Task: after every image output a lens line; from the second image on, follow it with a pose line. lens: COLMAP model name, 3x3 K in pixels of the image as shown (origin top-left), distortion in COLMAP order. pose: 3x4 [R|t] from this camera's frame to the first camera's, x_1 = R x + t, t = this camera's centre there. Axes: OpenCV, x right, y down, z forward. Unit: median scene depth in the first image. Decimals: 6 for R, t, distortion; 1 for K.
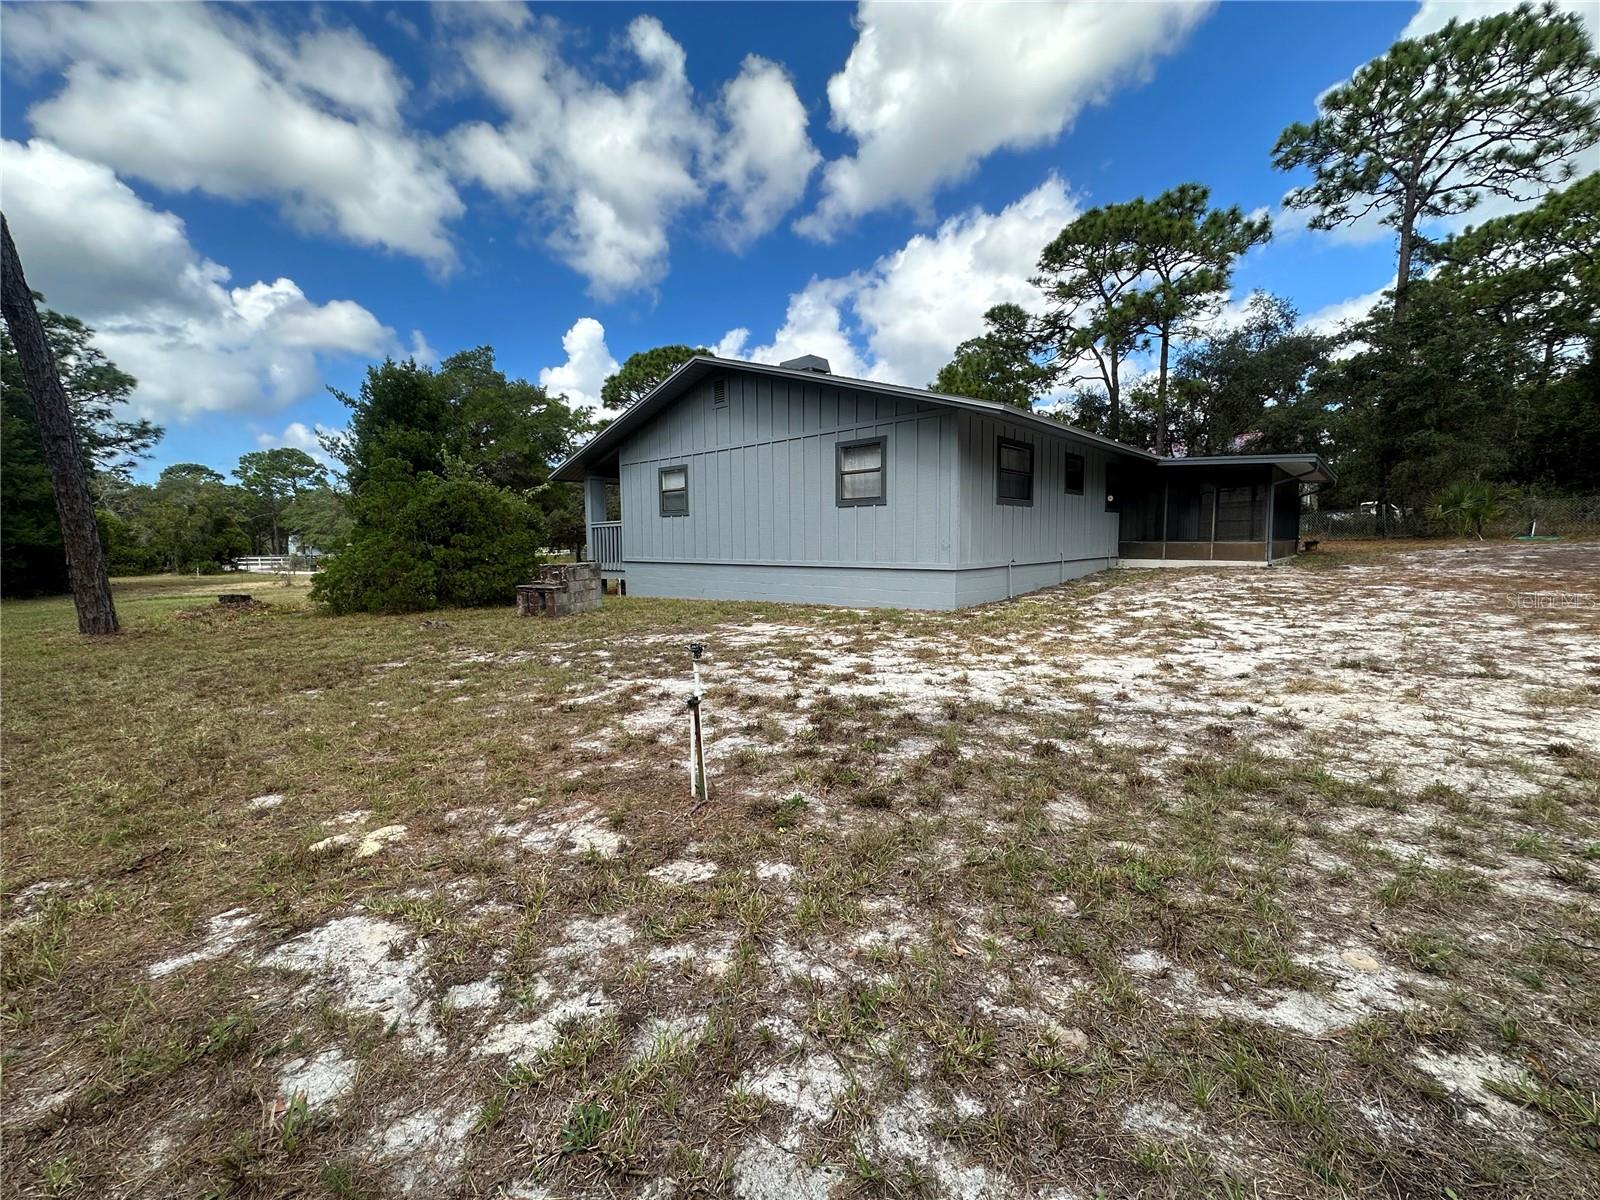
lens RADIAL K [[639.9, 0, 797.5], [0, 639.9, 600.6], [0, 0, 1]] dist [-0.002910, 0.000040]
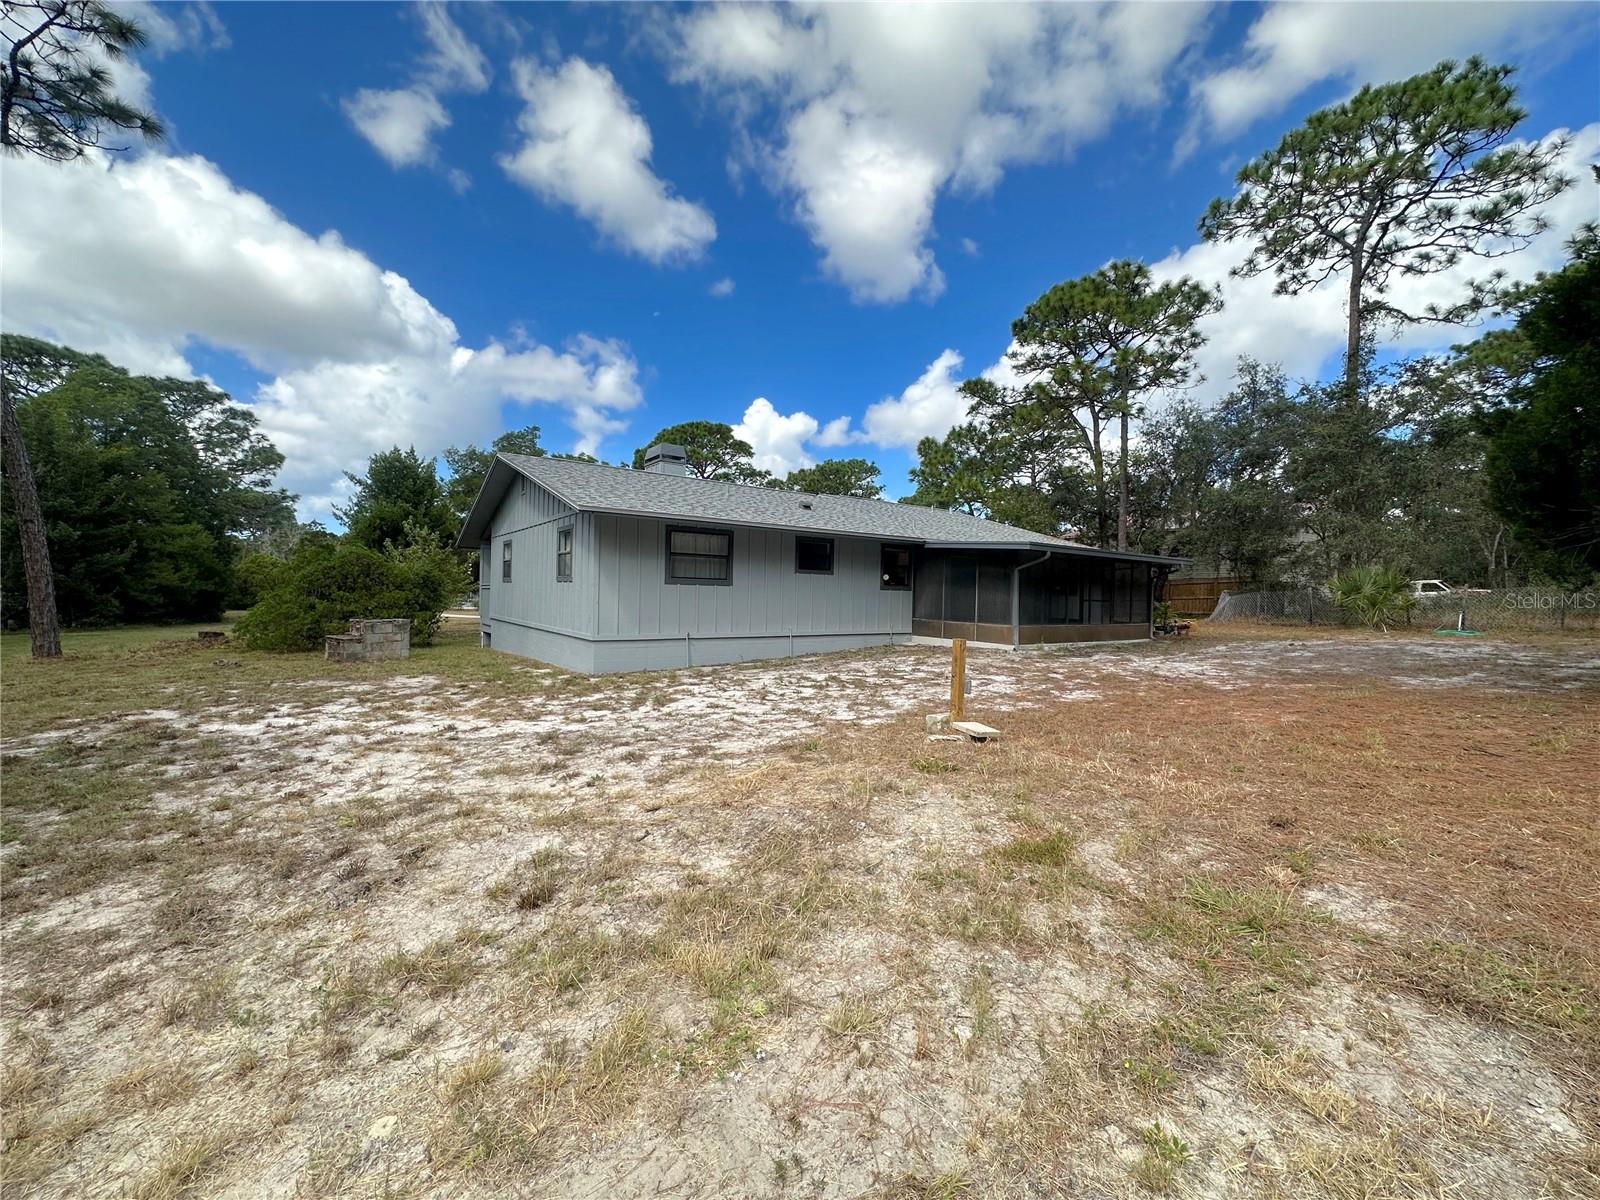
lens RADIAL K [[639.9, 0, 797.5], [0, 639.9, 600.6], [0, 0, 1]] dist [-0.002910, 0.000040]
pose [[0.978913, 0.035016, -0.201254, 0.379469], [-0.051952, 0.995480, -0.079496, -0.020796], [0.197560, 0.088276, 0.976308, -0.032974]]
